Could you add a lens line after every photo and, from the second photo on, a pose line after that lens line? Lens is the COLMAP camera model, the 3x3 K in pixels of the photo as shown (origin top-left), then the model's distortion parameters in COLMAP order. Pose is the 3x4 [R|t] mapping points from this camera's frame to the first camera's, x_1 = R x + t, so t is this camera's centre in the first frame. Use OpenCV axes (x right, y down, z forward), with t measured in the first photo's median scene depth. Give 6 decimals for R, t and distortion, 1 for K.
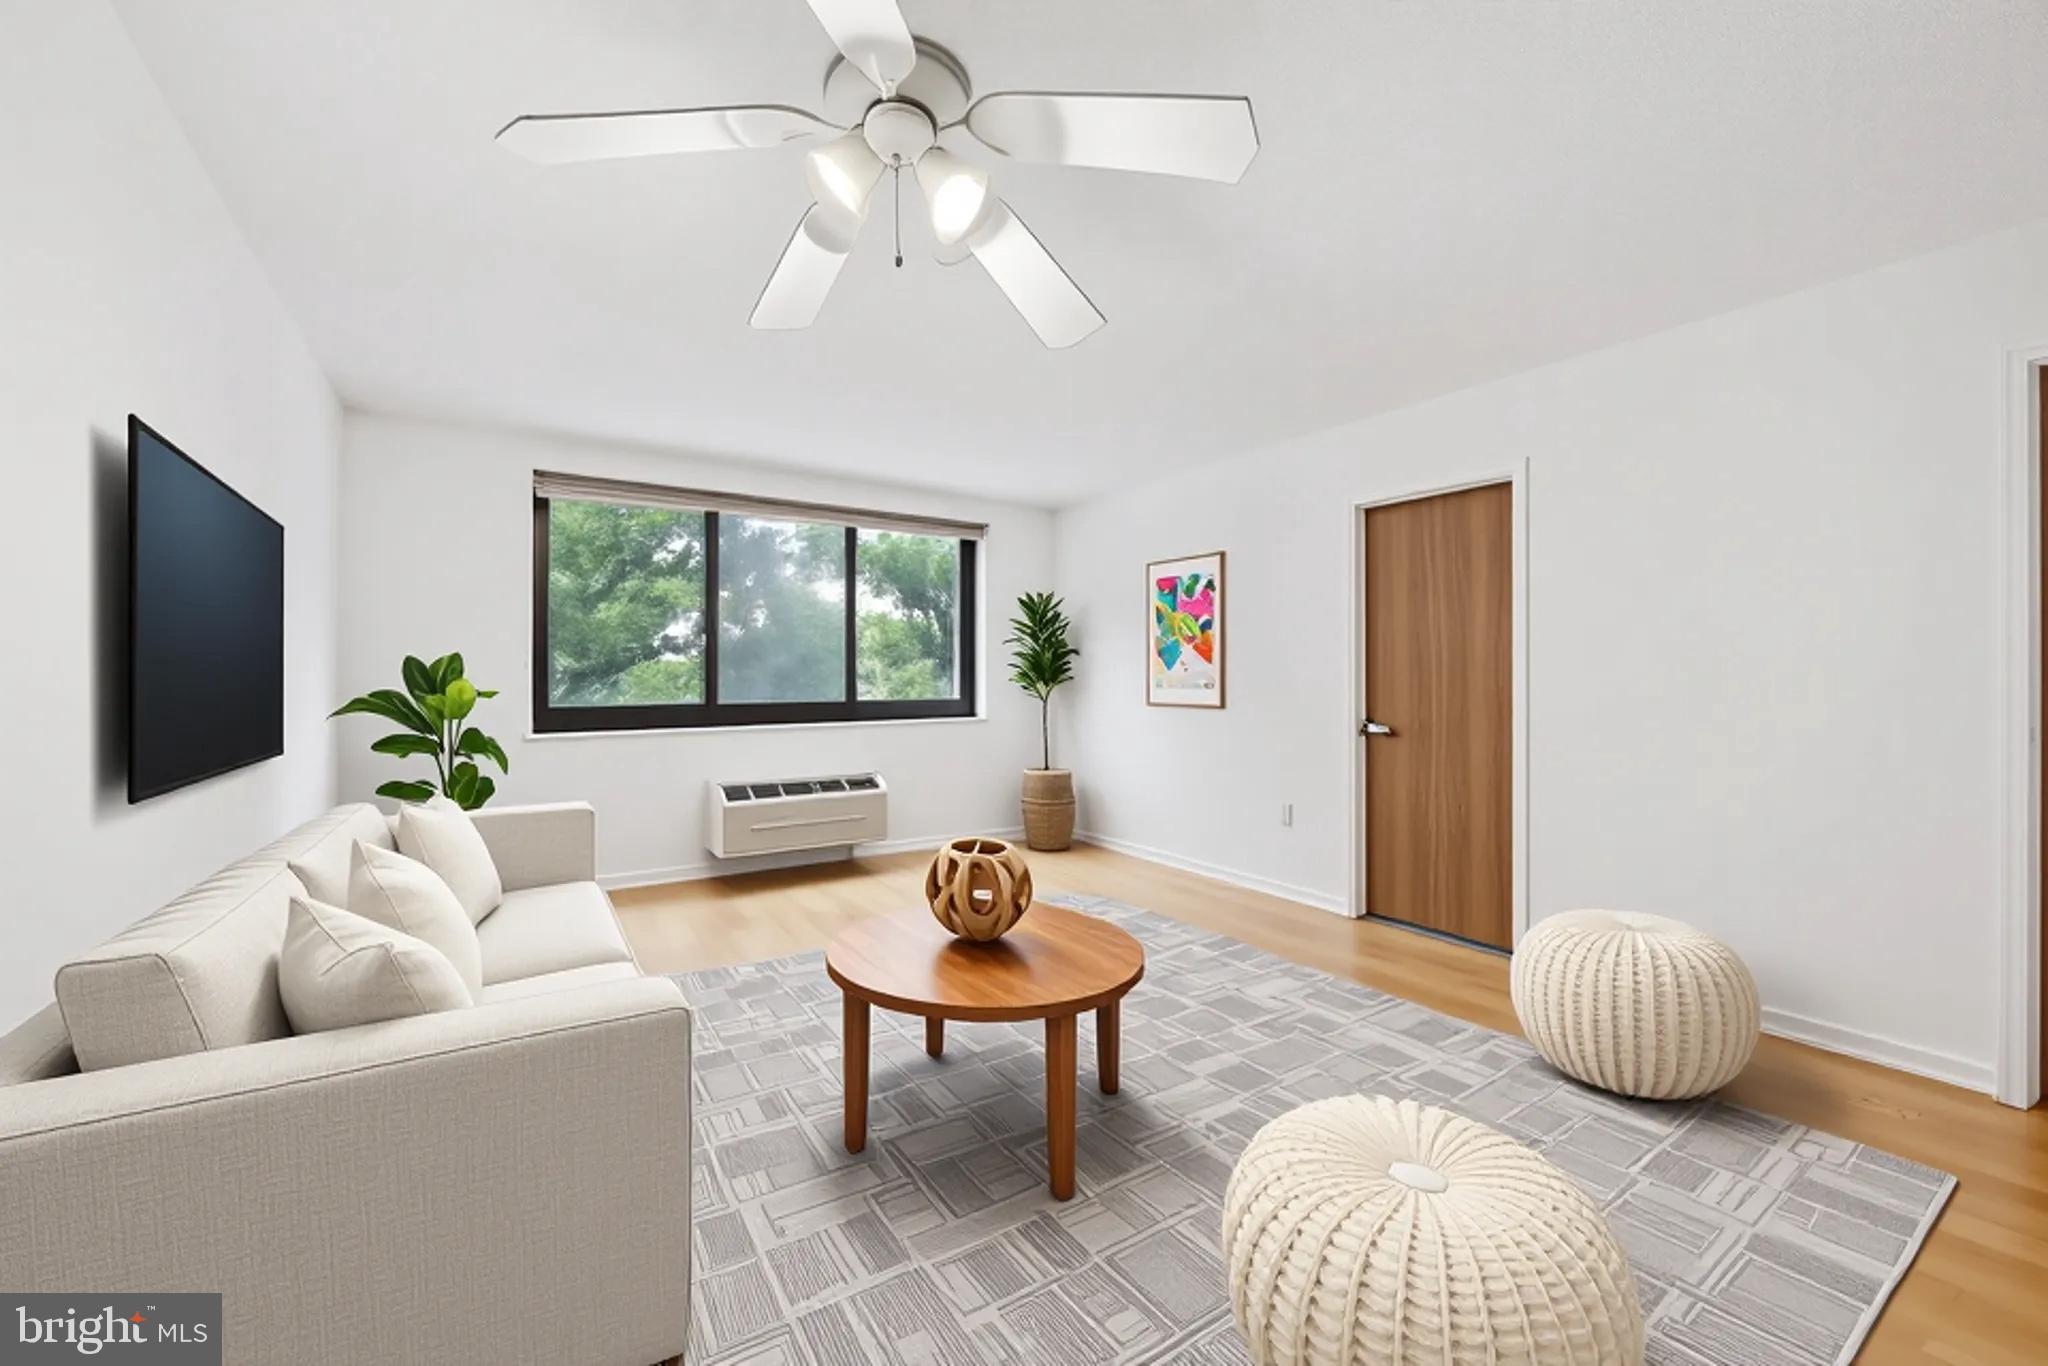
lens RADIAL K [[770.8, 0, 1015.3], [0, 770.8, 680.4], [0, 0, 1]] dist [-0.001985, 0.000014]
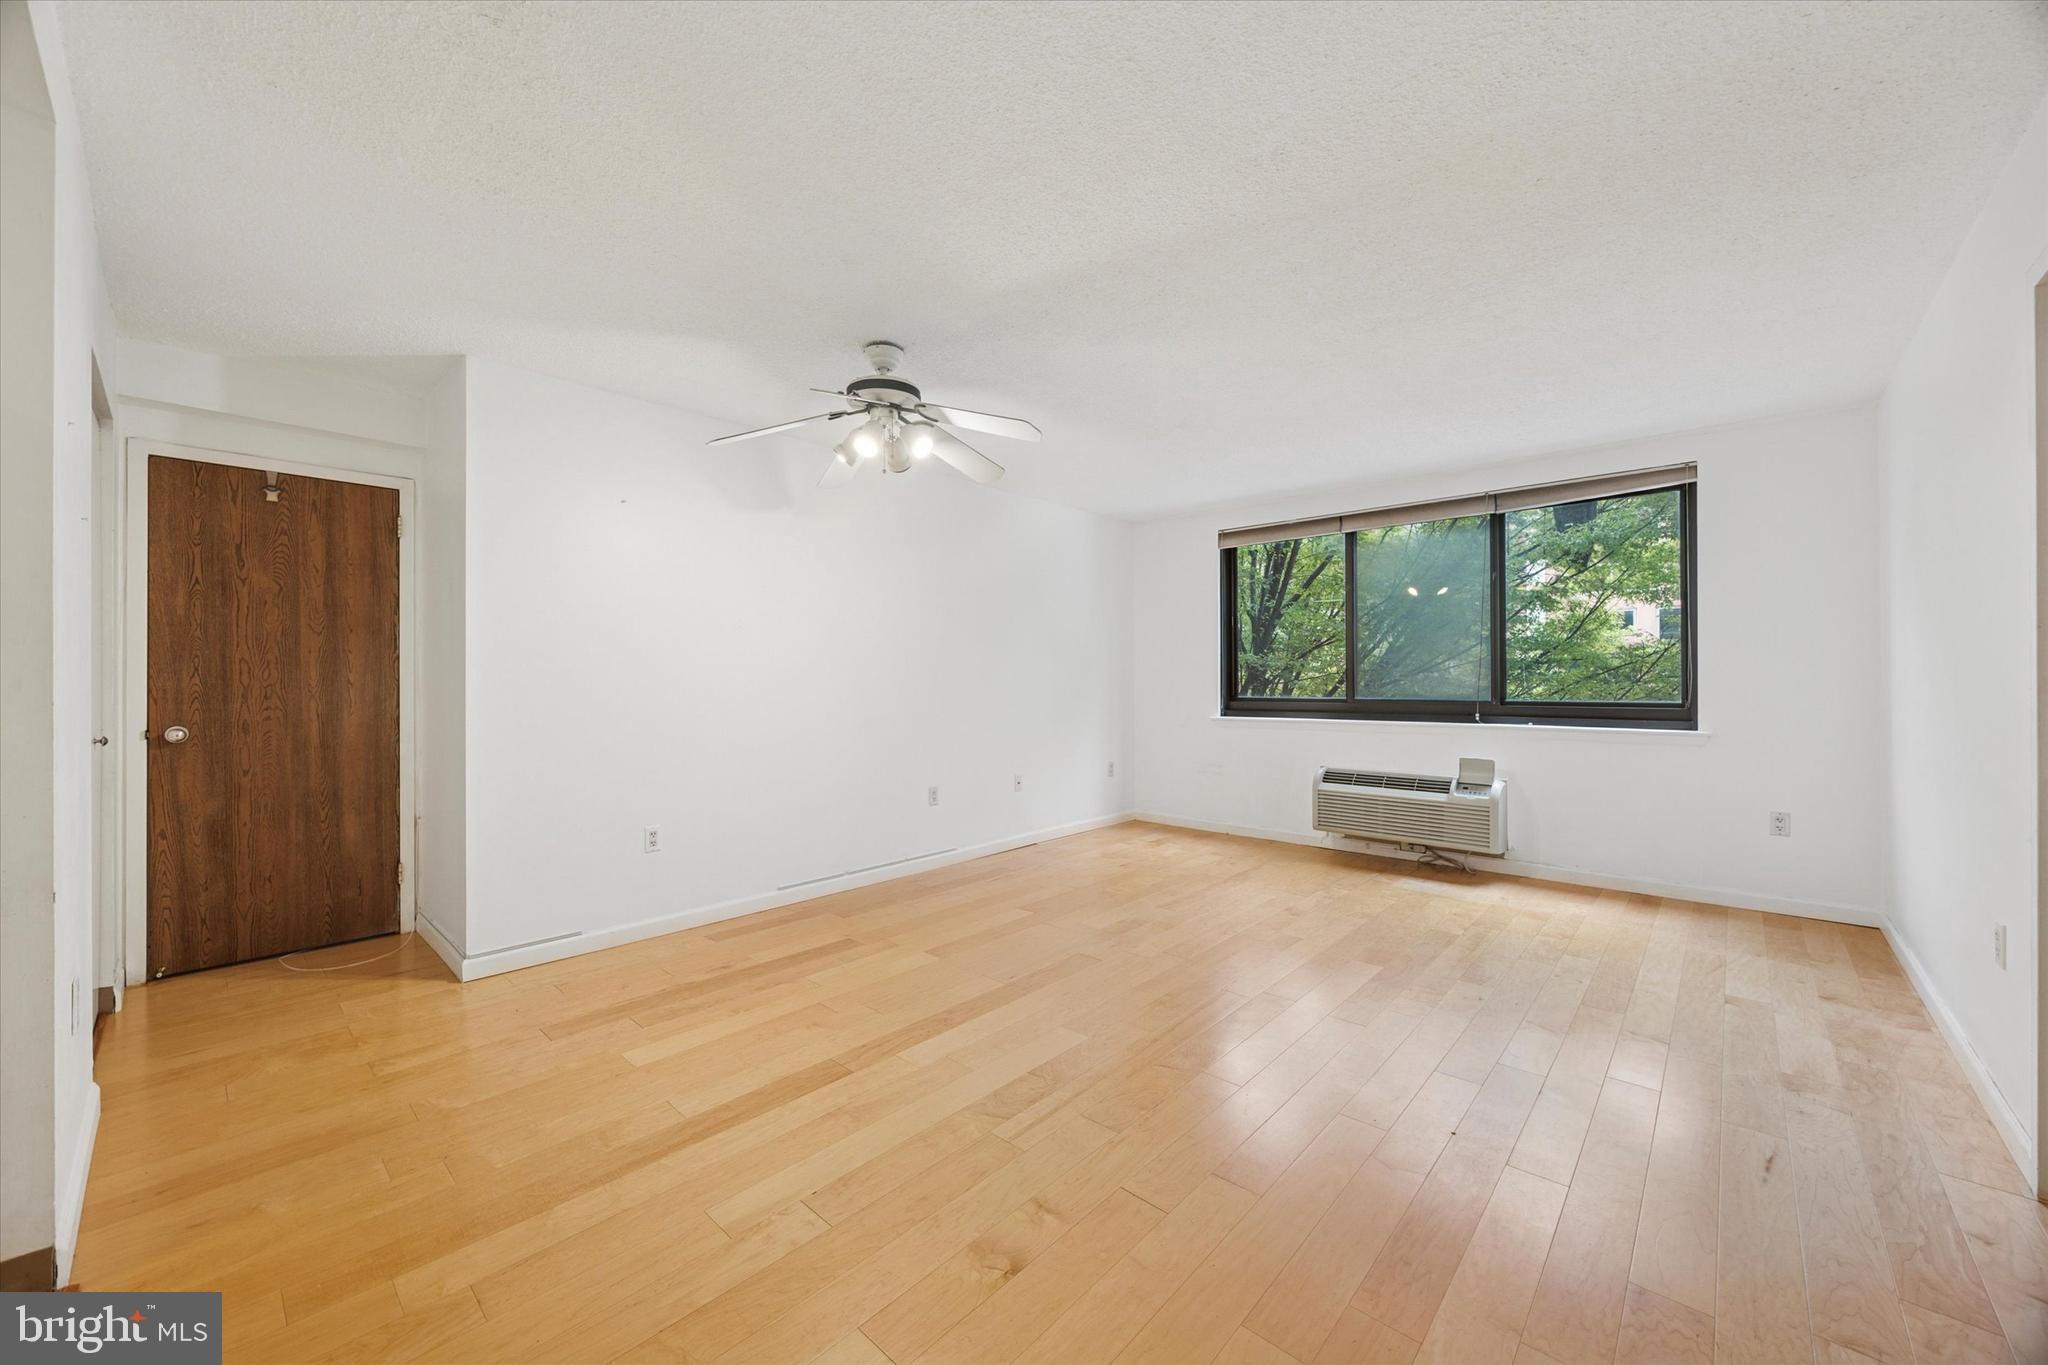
lens RADIAL K [[770.8, 0, 1015.3], [0, 770.8, 679.9], [0, 0, 1]] dist [-0.001985, 0.000014]
pose [[0.236420, -0.002306, -0.971648, 0.678307], [0.002321, 0.999996, -0.001809, 0.003469], [0.971648, -0.001827, 0.236424, 0.281770]]
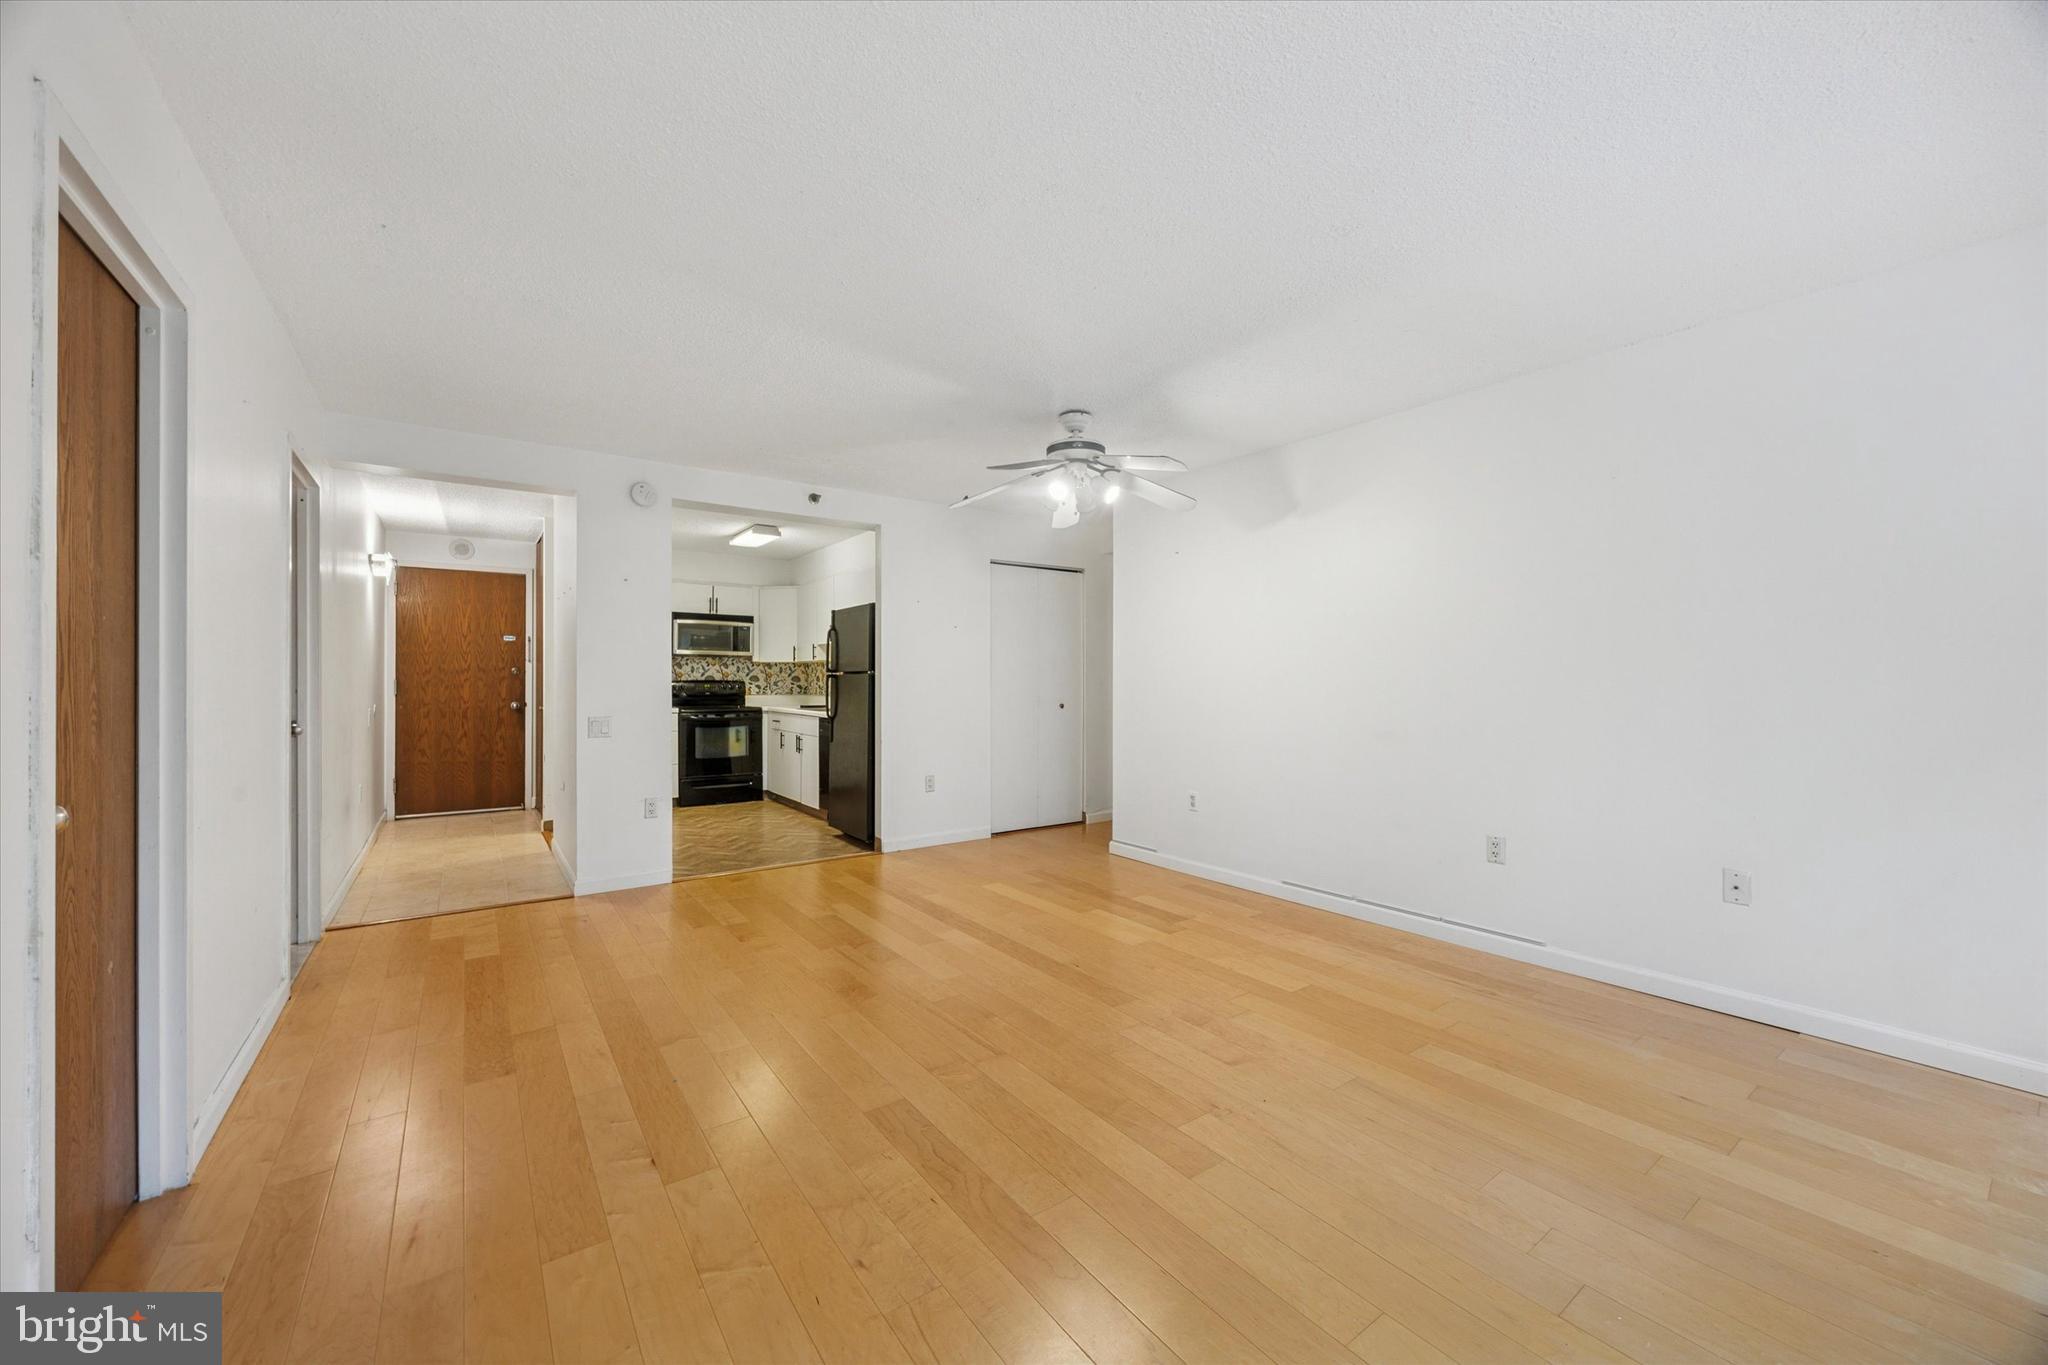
lens RADIAL K [[770.8, 0, 1015.3], [0, 770.8, 679.9], [0, 0, 1]] dist [-0.001985, 0.000014]
pose [[-0.999308, -0.001916, -0.037147, 0.048093], [-0.001903, 0.999998, -0.000365, -0.000135], [0.037147, -0.000295, -0.999310, 1.228823]]
